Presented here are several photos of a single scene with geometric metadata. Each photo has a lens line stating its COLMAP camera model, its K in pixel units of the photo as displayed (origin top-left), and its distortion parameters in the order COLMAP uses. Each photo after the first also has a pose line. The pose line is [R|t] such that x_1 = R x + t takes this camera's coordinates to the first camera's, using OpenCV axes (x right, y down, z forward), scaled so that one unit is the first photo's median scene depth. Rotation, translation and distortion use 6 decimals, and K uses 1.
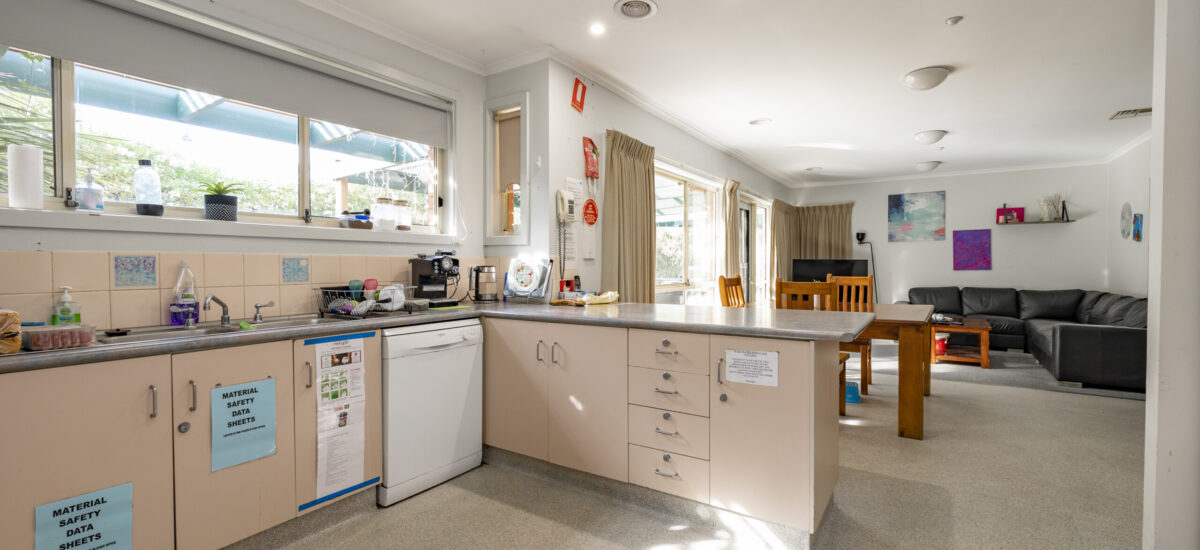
lens RADIAL K [[501.9, 0, 603.7], [0, 501.9, 273.1], [0, 0, 1]] dist [-0.000960, -0.000207]
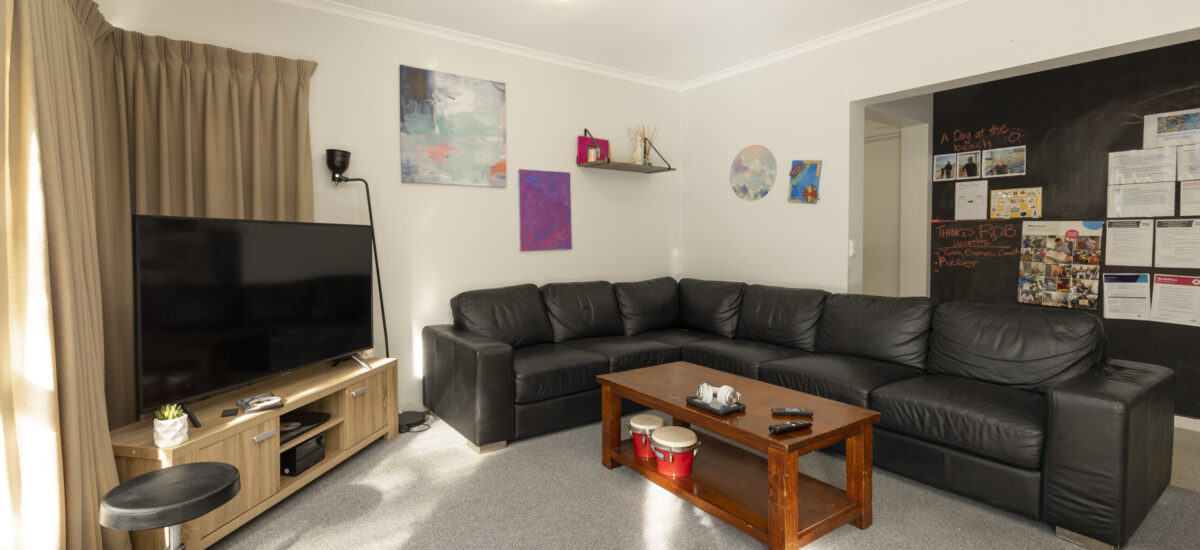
lens RADIAL K [[526.0, 0, 575.2], [0, 526.0, 255.9], [0, 0, 1]] dist [-0.001415, -0.000190]
pose [[0.375567, -0.028784, 0.926348, 0.256472], [0.015418, 0.999573, 0.024808, -0.013181], [-0.926667, 0.004965, 0.375851, 0.803181]]
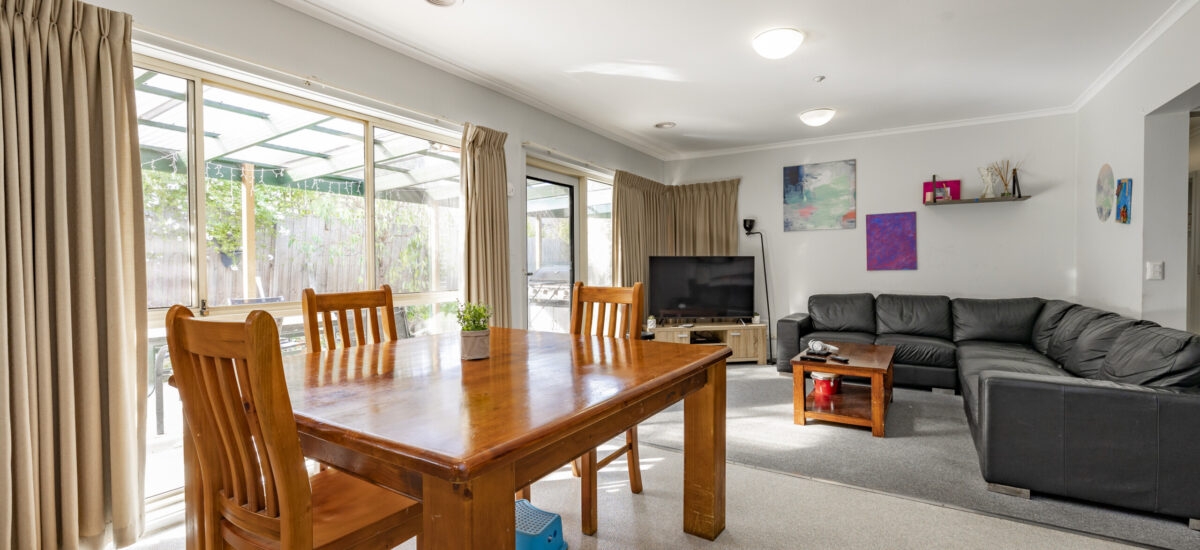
lens RADIAL K [[501.9, 0, 603.7], [0, 501.9, 273.1], [0, 0, 1]] dist [-0.000960, -0.000207]
pose [[0.999495, -0.005865, 0.031224, 0.318831], [0.005817, 0.999982, 0.001635, -0.005350], [-0.031233, -0.001453, 0.999511, 0.317123]]
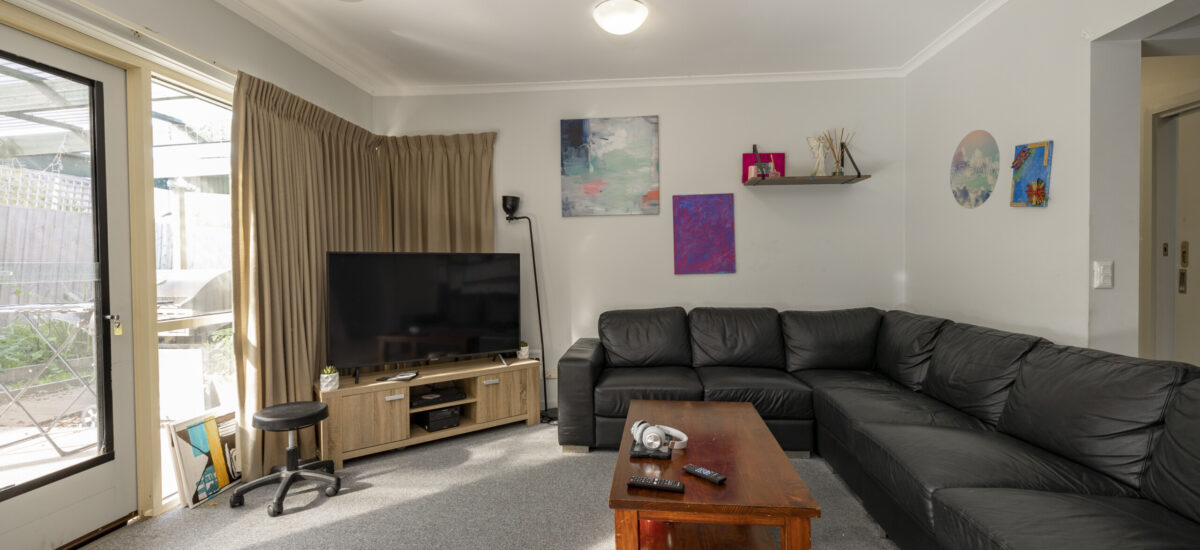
lens RADIAL K [[501.9, 0, 603.7], [0, 501.9, 273.1], [0, 0, 1]] dist [-0.000960, -0.000207]
pose [[0.880904, -0.016697, 0.473001, 0.419296], [0.015927, 0.999857, 0.005633, -0.011249], [-0.473028, 0.002572, 0.881044, 0.624350]]
